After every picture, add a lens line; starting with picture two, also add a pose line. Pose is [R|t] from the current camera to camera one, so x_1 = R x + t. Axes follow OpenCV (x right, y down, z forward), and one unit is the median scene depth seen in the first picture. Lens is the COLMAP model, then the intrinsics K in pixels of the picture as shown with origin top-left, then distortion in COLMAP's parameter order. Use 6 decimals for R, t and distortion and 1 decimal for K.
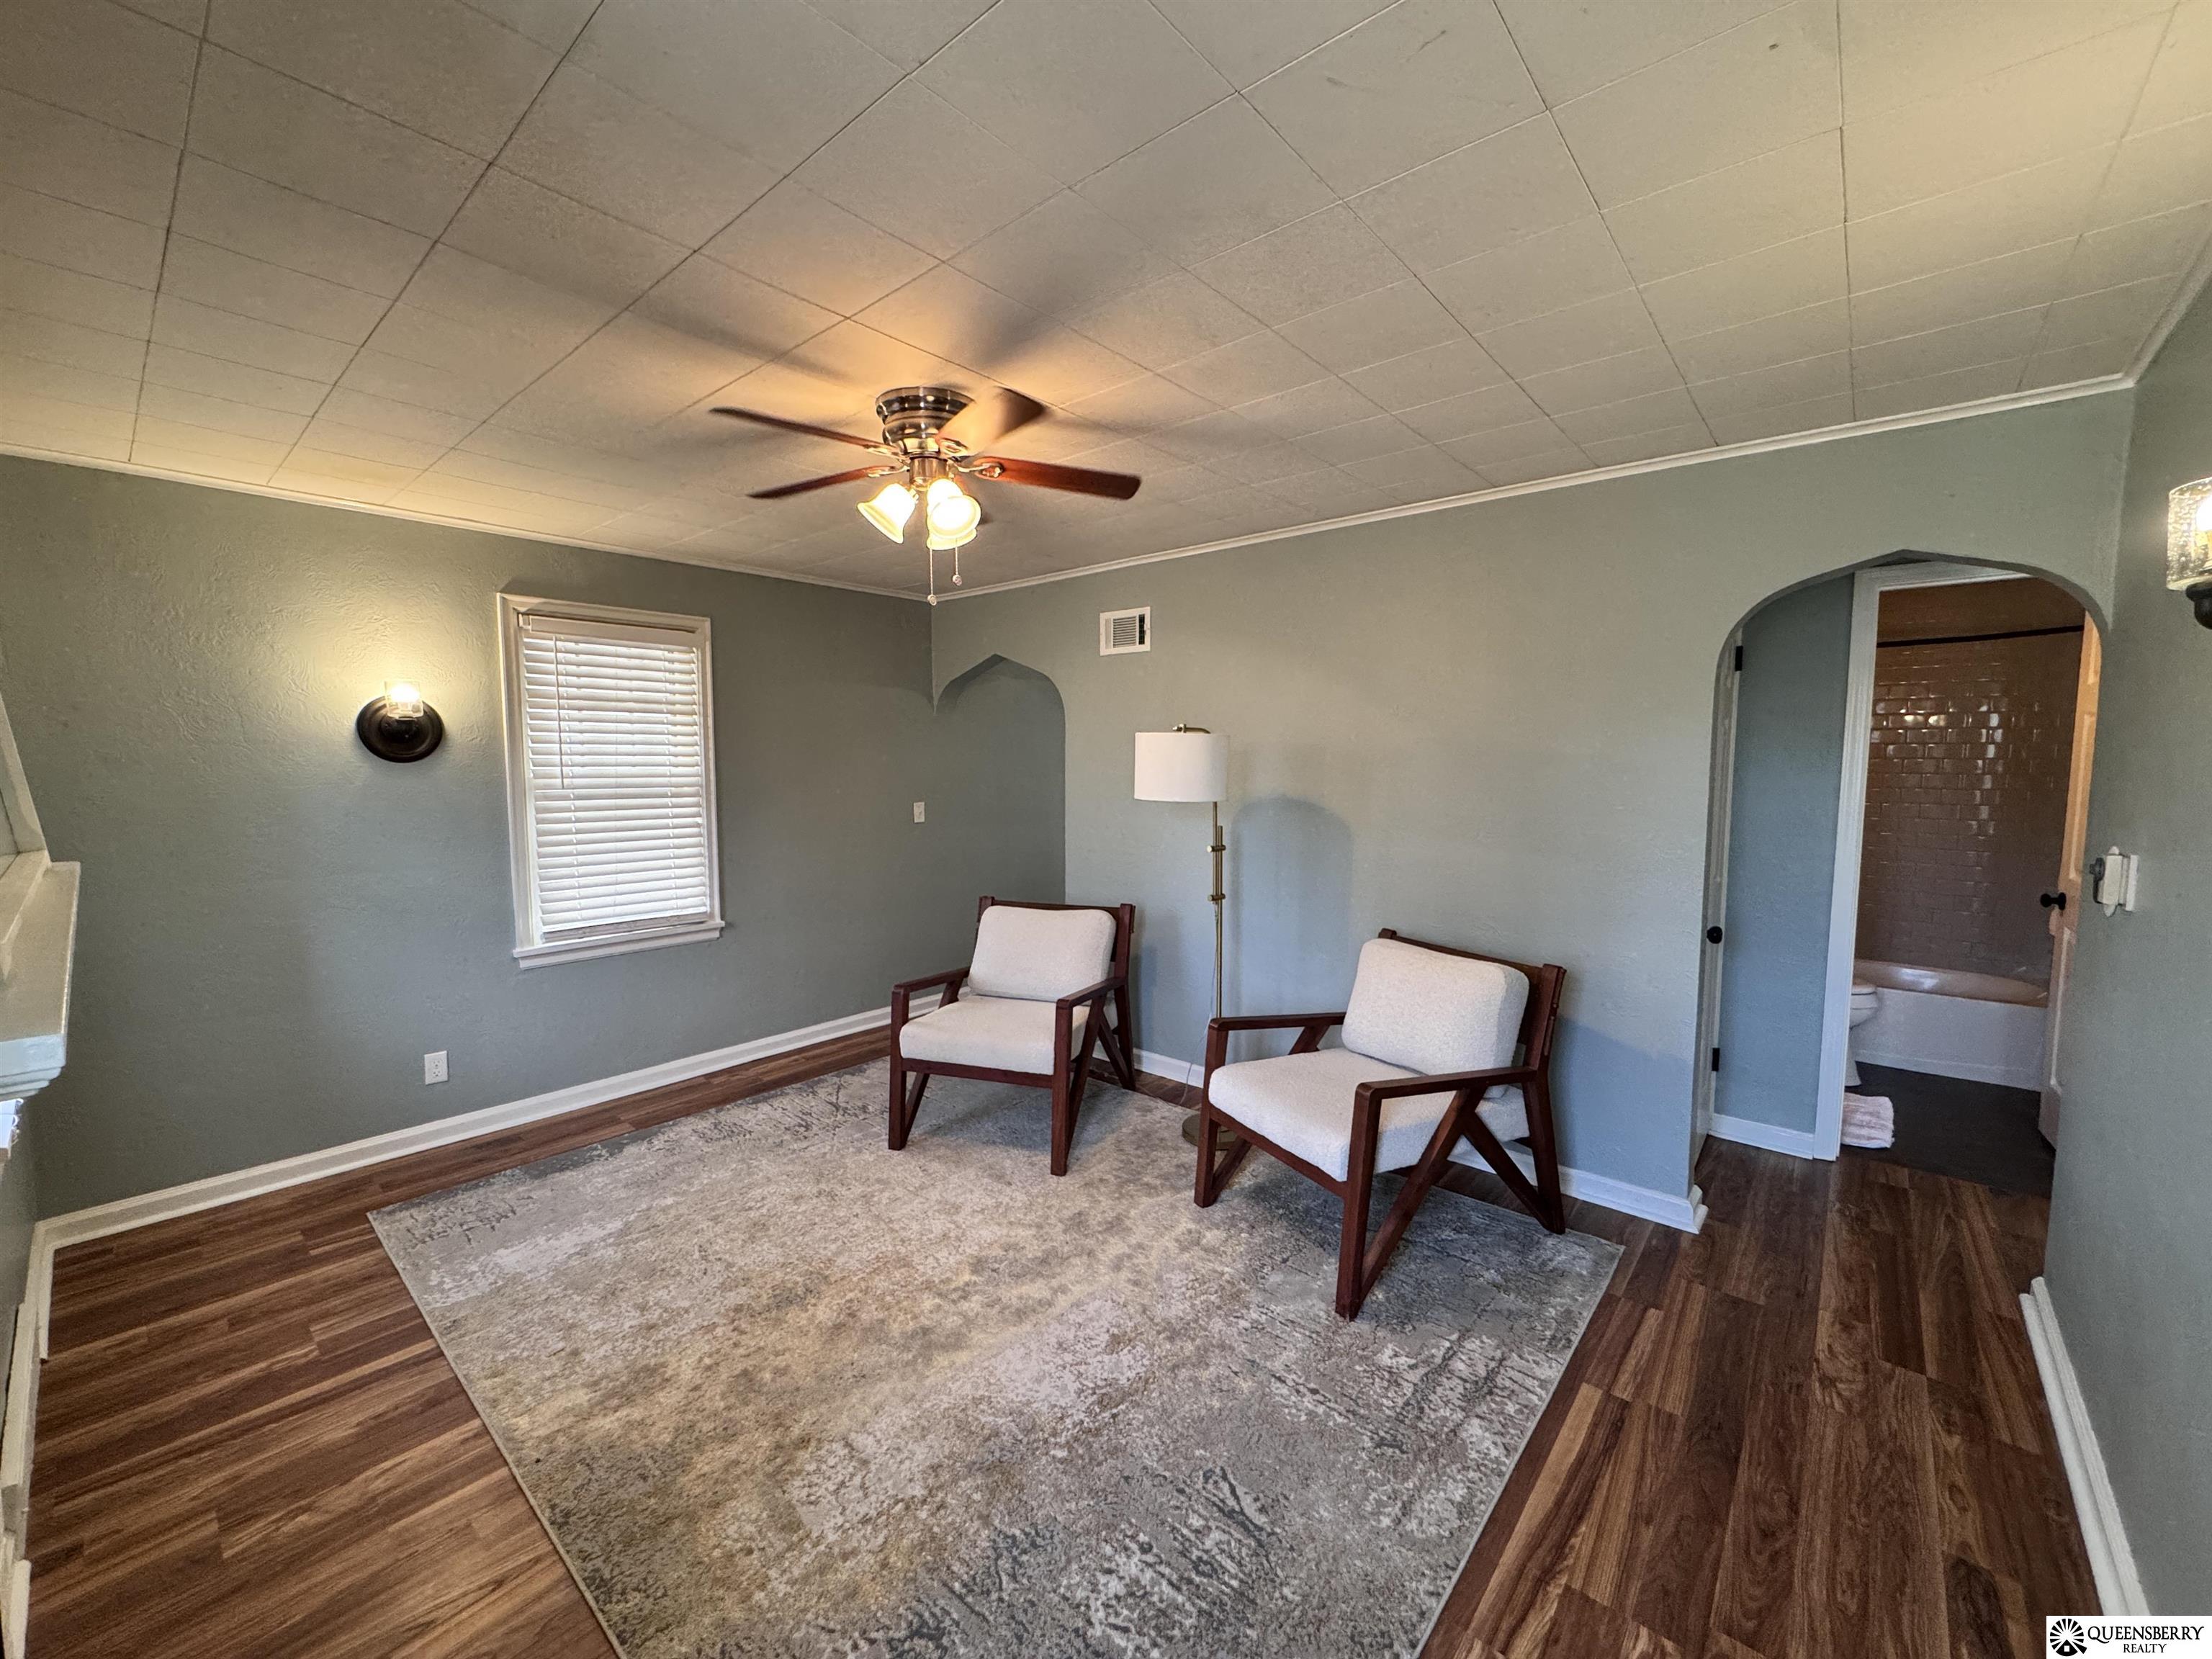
lens RADIAL K [[886.7, 0, 1103.5], [0, 886.7, 829.9], [0, 0, 1]] dist [-0.003236, 0.000097]
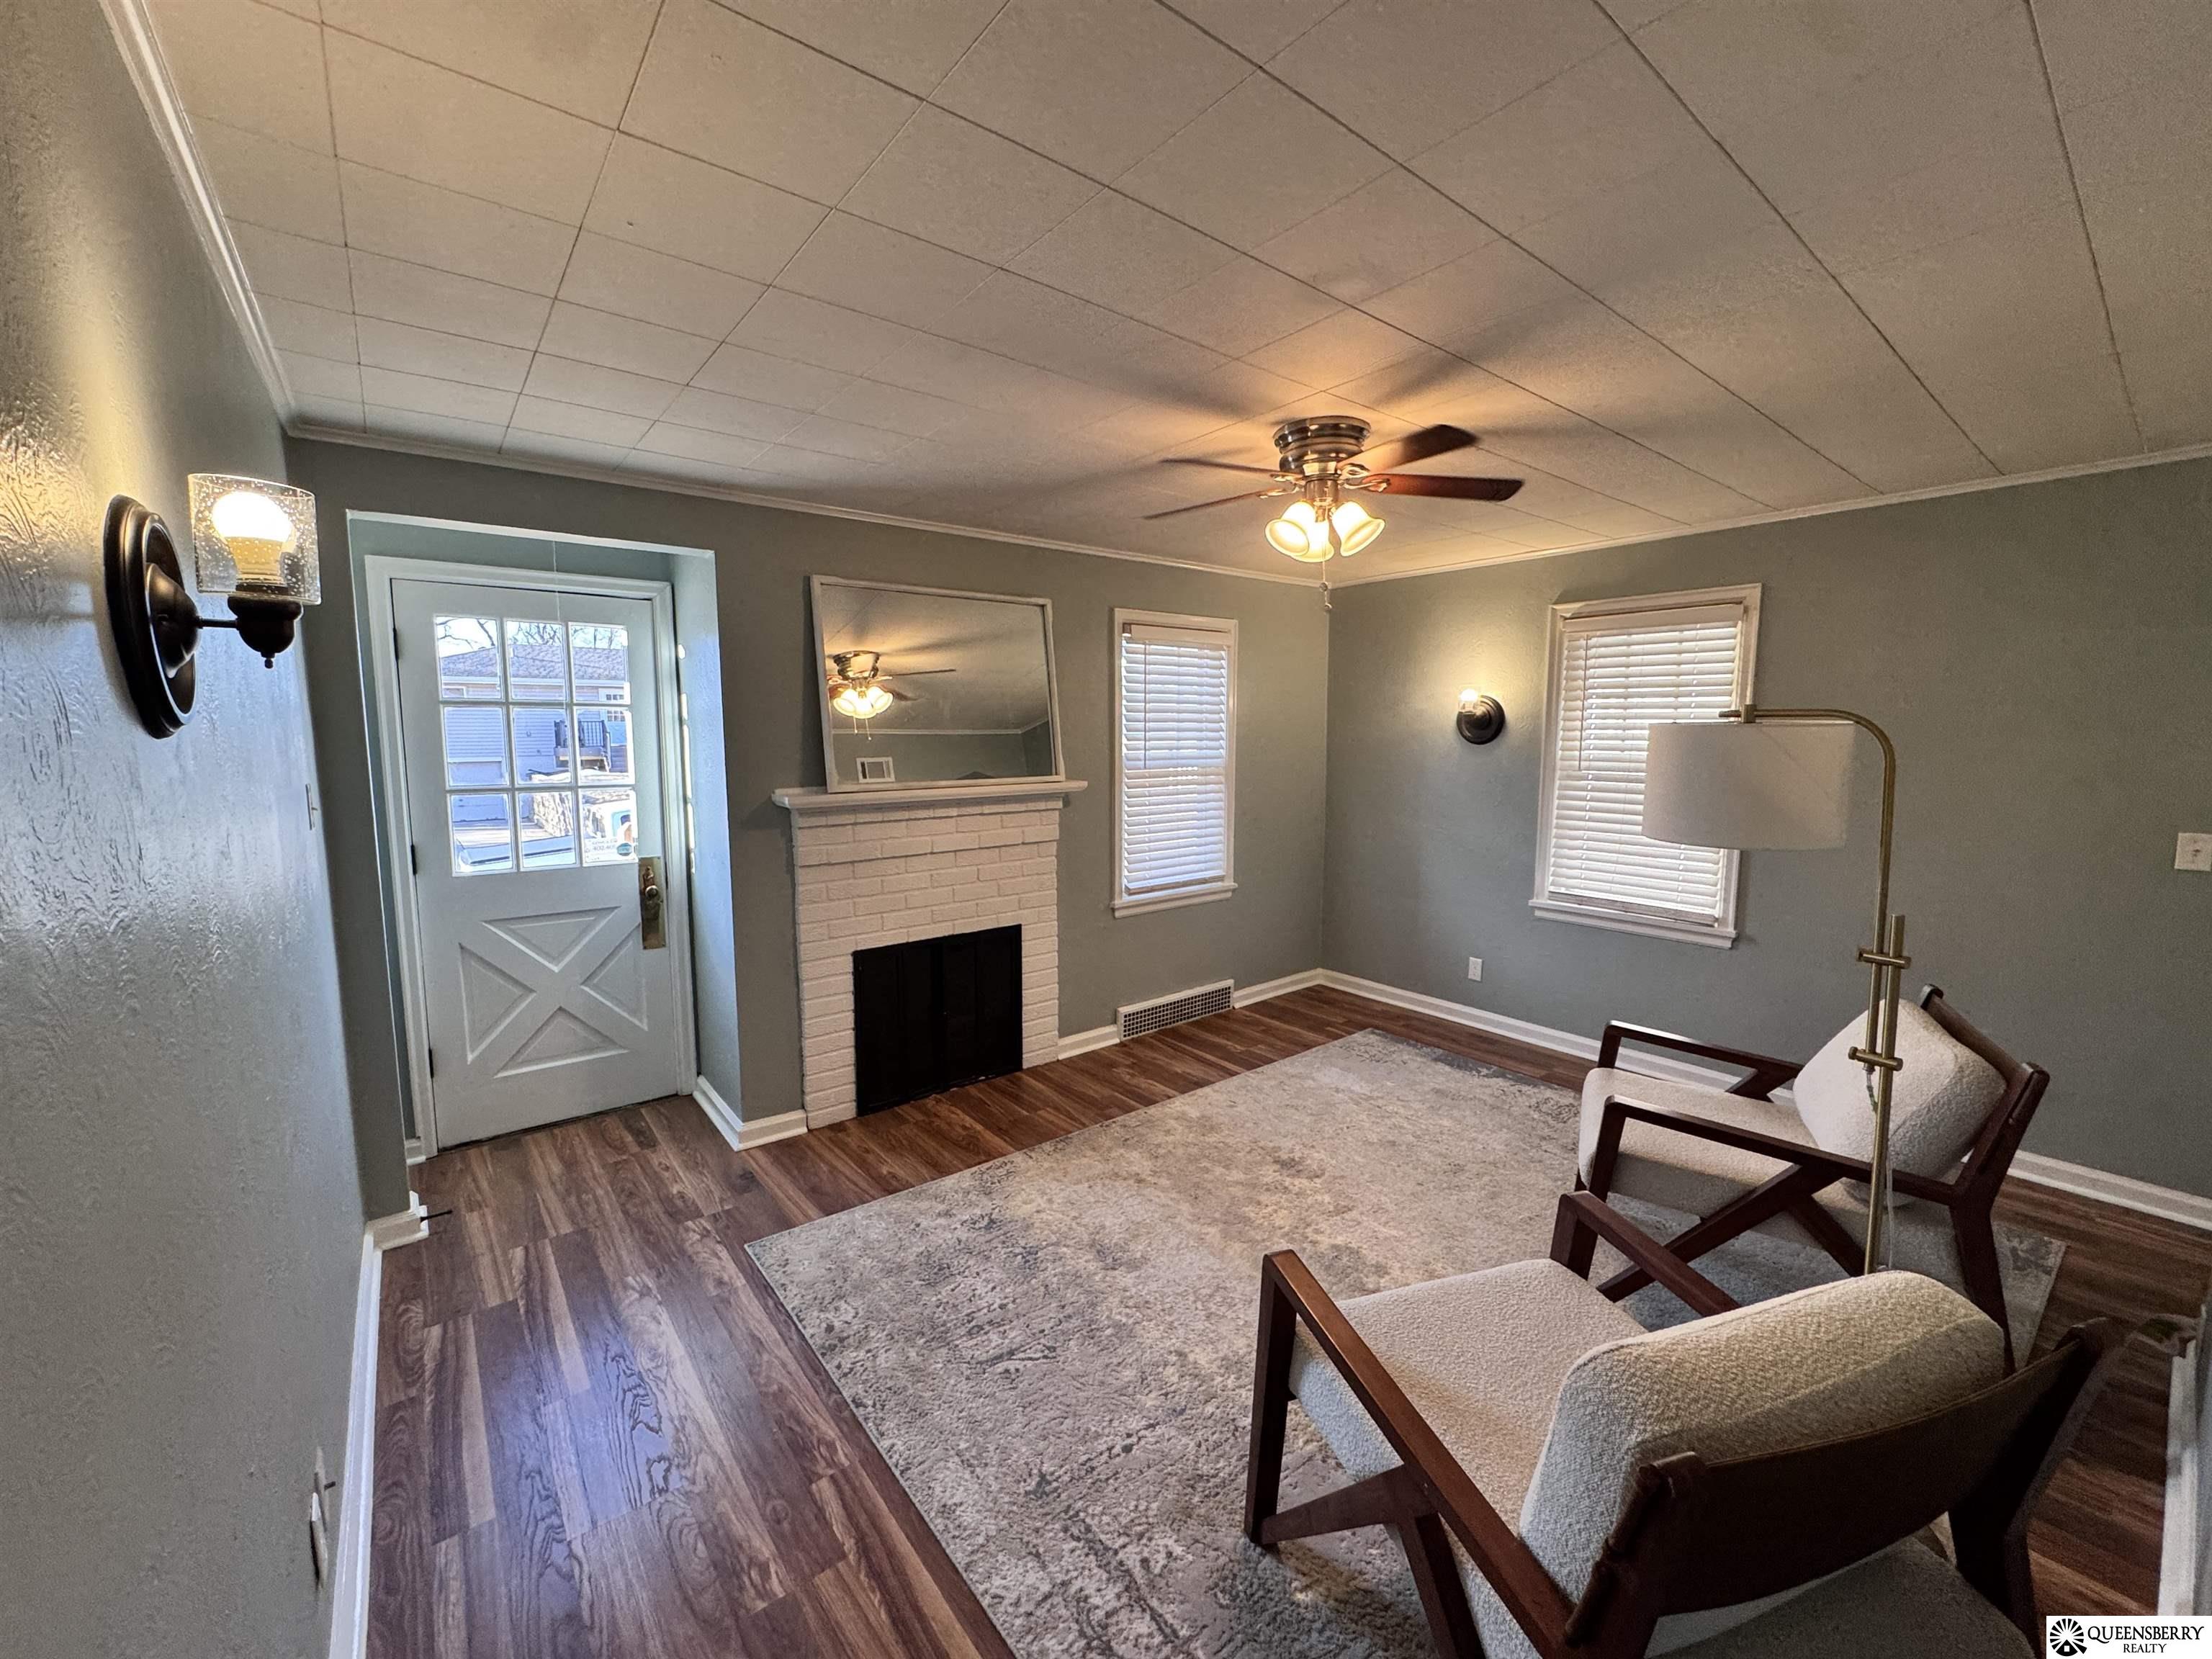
lens RADIAL K [[886.7, 0, 1103.5], [0, 886.7, 829.9], [0, 0, 1]] dist [-0.003236, 0.000097]
pose [[-0.190126, 0.113794, -0.975142, 0.792047], [-0.077286, 0.988443, 0.130415, -0.092690], [0.978713, 0.100160, -0.179134, 0.795556]]
